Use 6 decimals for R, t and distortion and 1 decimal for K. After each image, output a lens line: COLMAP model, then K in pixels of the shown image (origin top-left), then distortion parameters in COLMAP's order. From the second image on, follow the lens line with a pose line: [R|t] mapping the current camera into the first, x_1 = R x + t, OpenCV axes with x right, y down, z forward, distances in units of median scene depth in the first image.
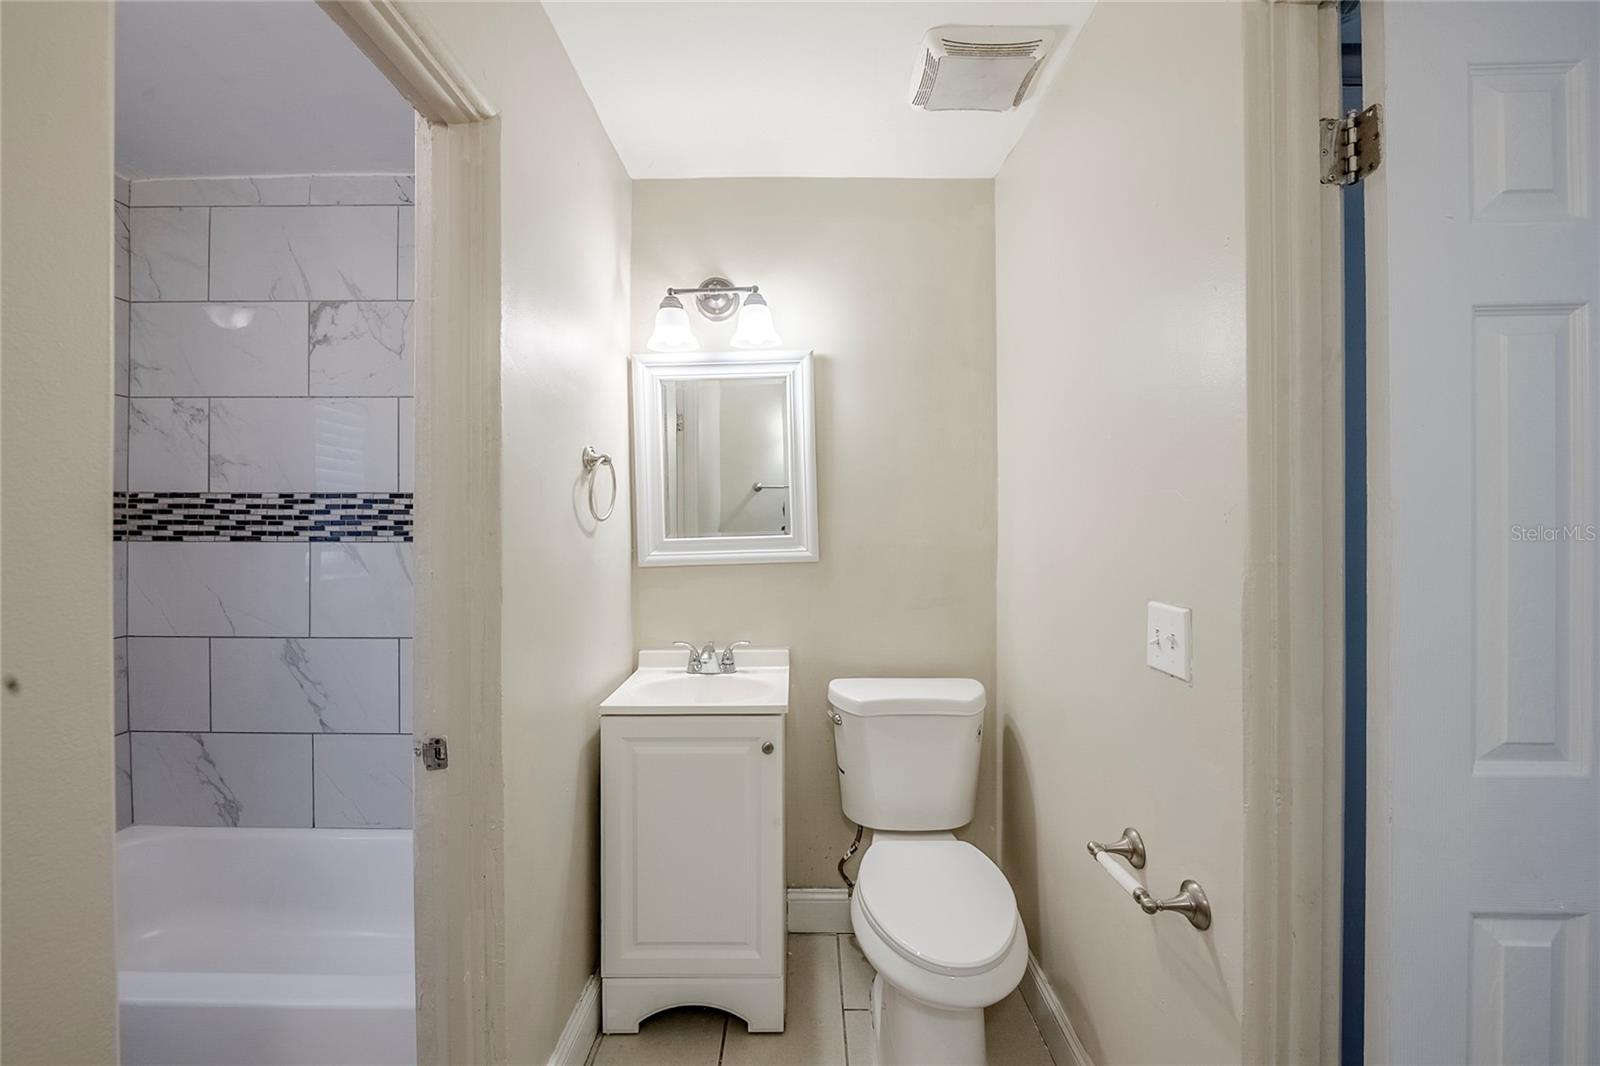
lens RADIAL K [[650.0, 0, 806.3], [0, 650.0, 530.0], [0, 0, 1]] dist [-0.012460, -0.002303]
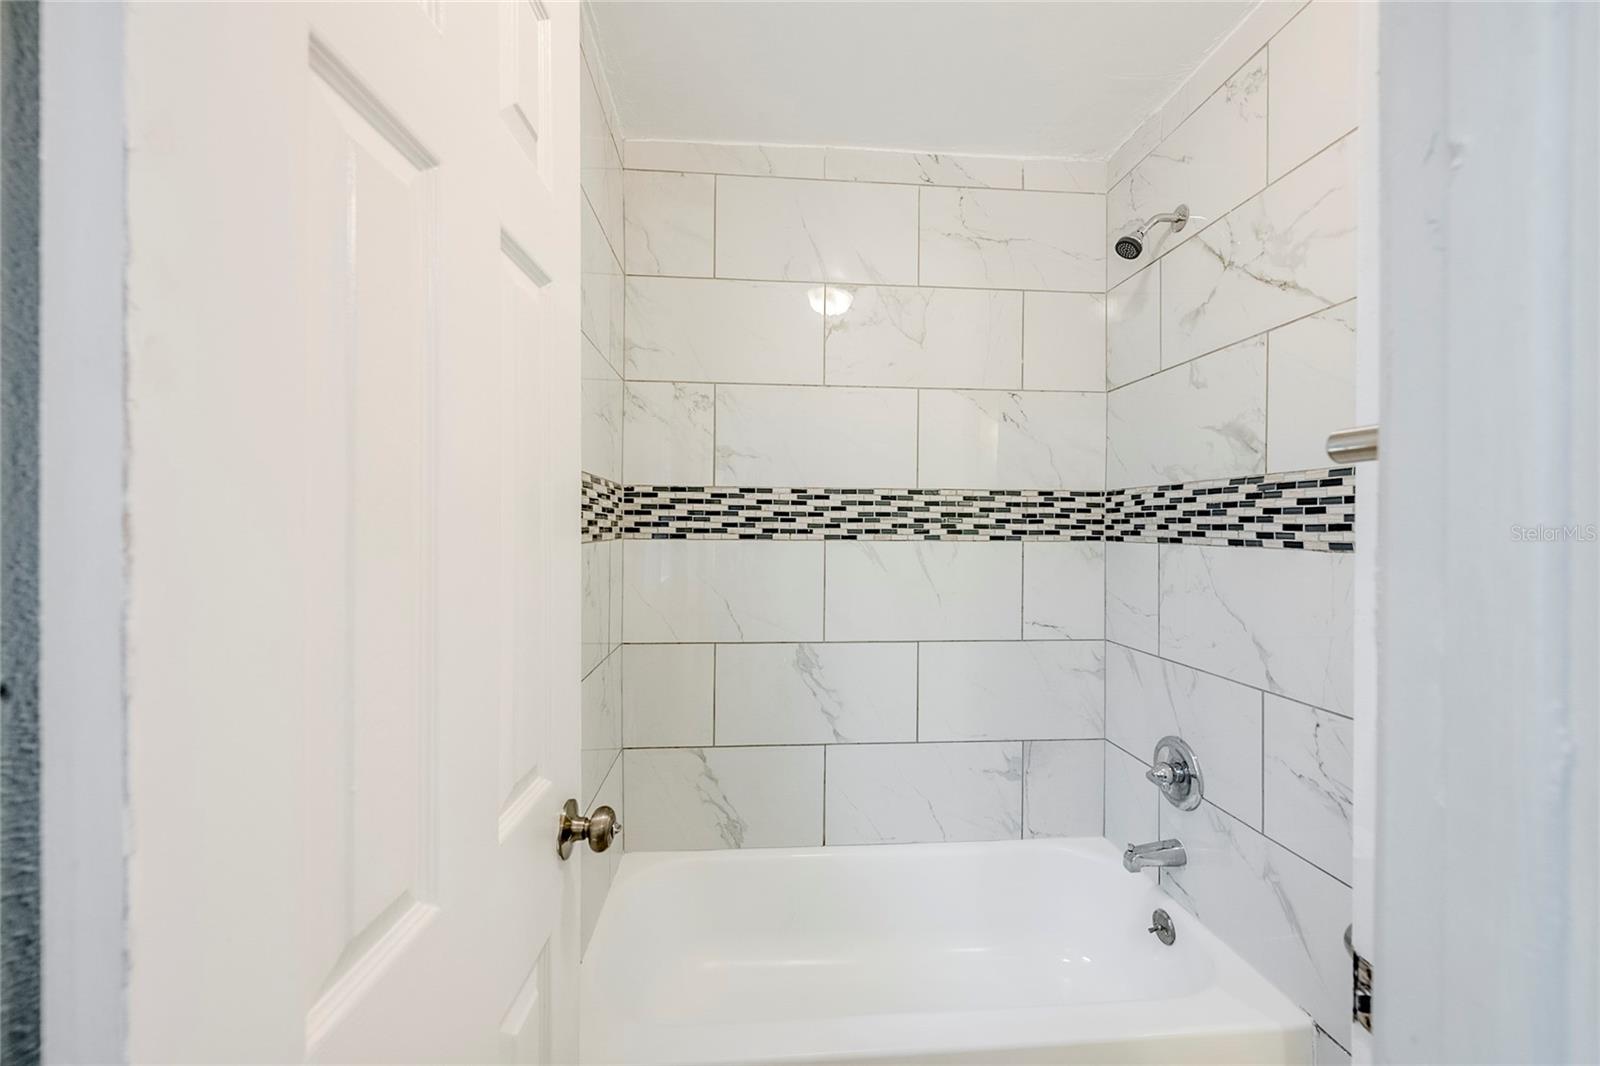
lens RADIAL K [[650.0, 0, 812.6], [0, 650.0, 528.3], [0, 0, 1]] dist [-0.012460, -0.002303]
pose [[0.996709, 0.004303, 0.080945, -0.865113], [-0.004626, 0.999982, 0.003807, -0.002533], [-0.080927, -0.004169, 0.996711, 0.060570]]
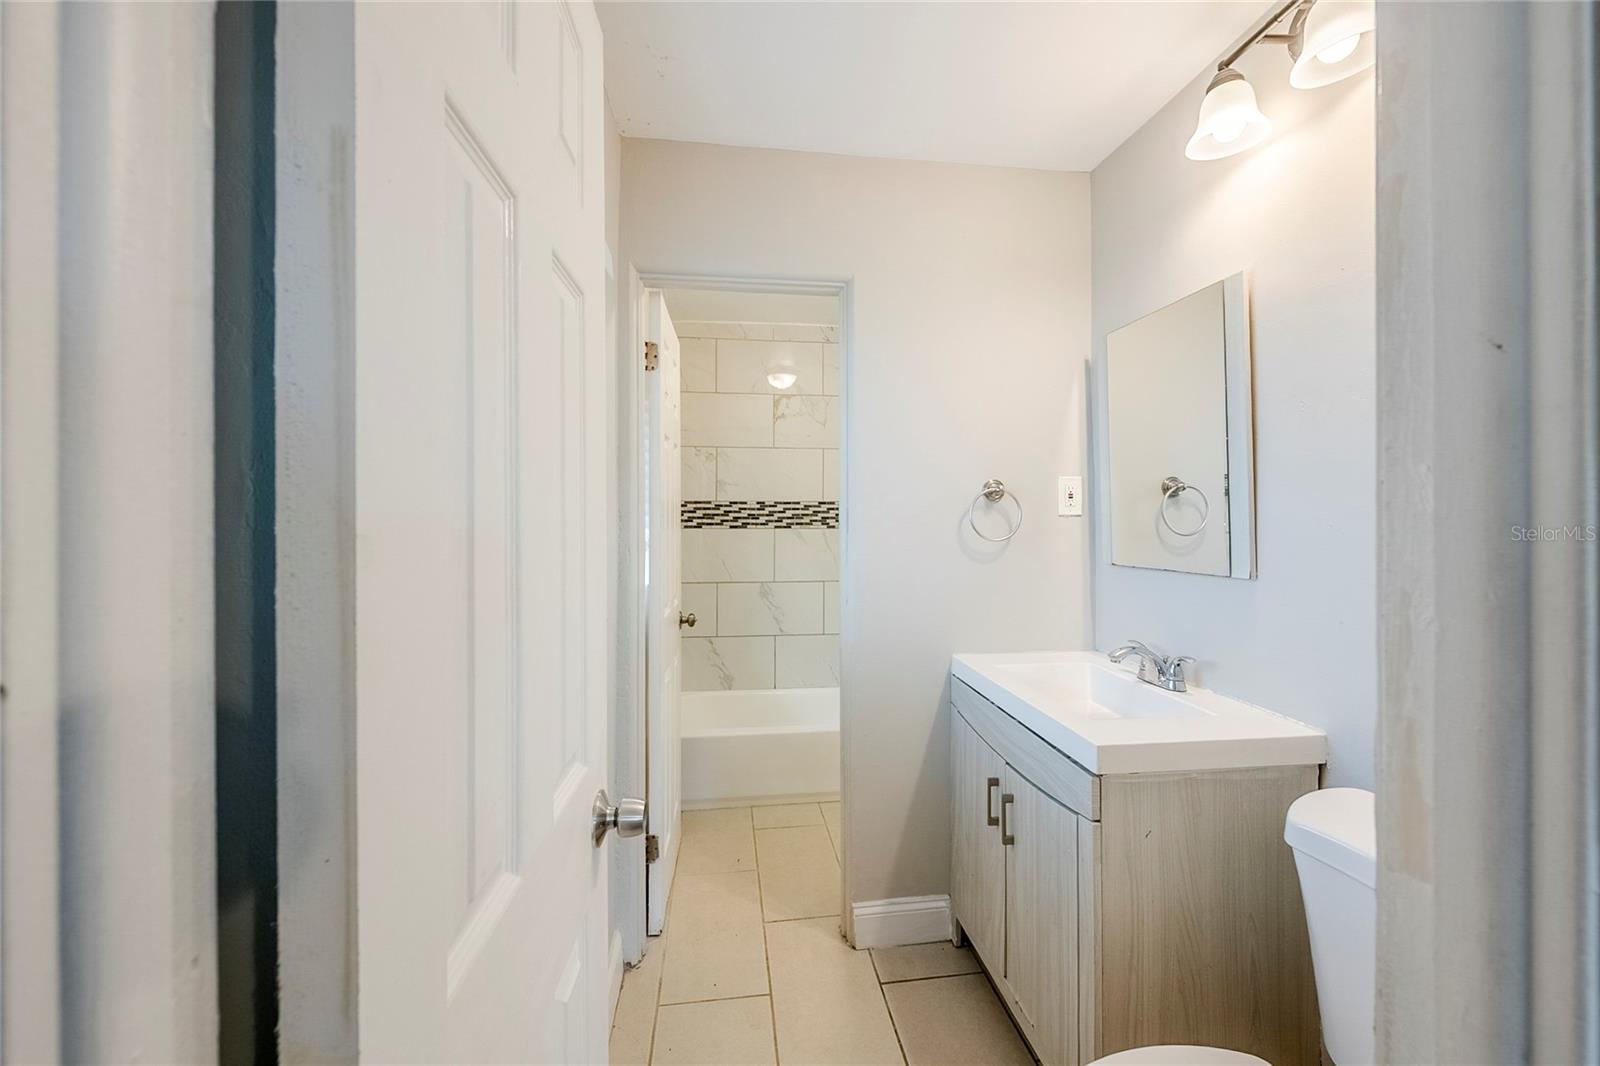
lens RADIAL K [[650.0, 0, 809.1], [0, 650.0, 525.9], [0, 0, 1]] dist [-0.012460, -0.002303]
pose [[0.992555, -0.001487, 0.121791, -0.895426], [0.001621, 0.999998, -0.001001, 0.012954], [-0.121789, 0.001191, 0.992555, -0.807805]]
